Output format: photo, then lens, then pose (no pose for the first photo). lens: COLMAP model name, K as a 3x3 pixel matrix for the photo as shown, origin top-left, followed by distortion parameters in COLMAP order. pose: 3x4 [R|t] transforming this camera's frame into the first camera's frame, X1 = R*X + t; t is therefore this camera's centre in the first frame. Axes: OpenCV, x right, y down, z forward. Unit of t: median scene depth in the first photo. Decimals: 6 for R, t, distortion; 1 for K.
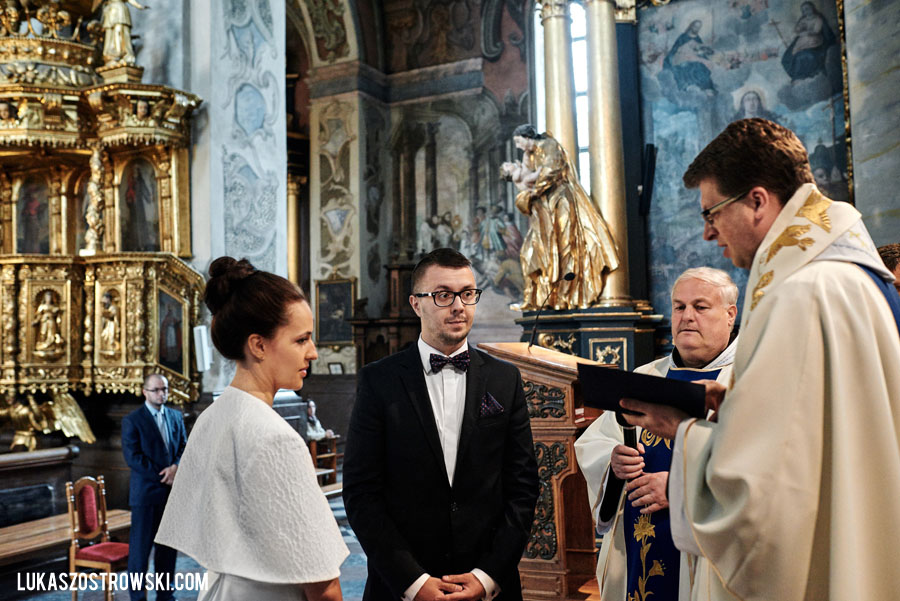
lens RADIAL K [[910.0, 0, 450.1], [0, 910.0, 301.1], [0, 0, 1]] dist [-0.024675, 0.000000]
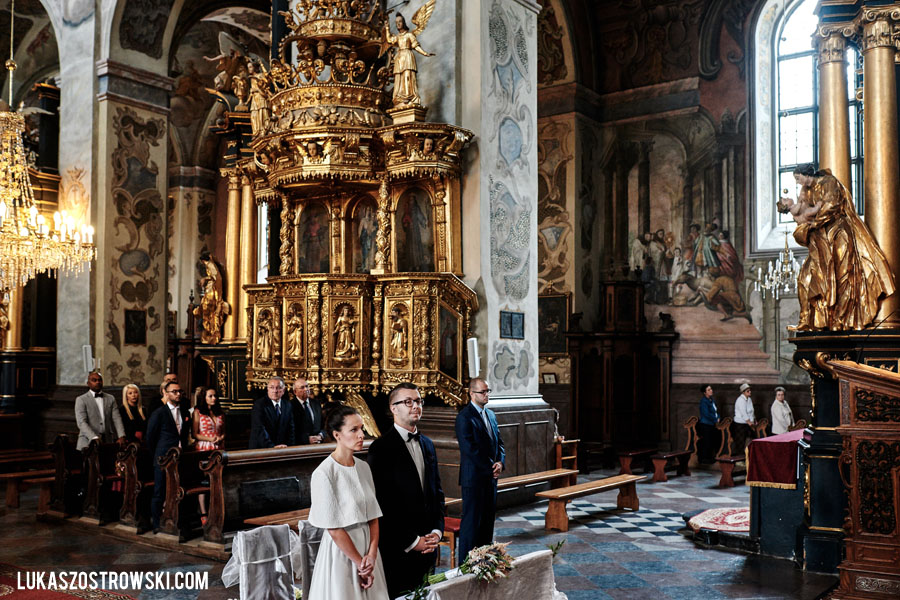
lens RADIAL K [[910.0, 0, 459.2], [0, 910.0, 348.7], [0, 0, 1]] dist [-0.024675, 0.000000]
pose [[0.984040, 0.021533, -0.176637, -0.088130], [-0.014404, 0.999033, 0.041539, -0.005336], [0.177361, -0.038332, 0.983399, -0.111621]]
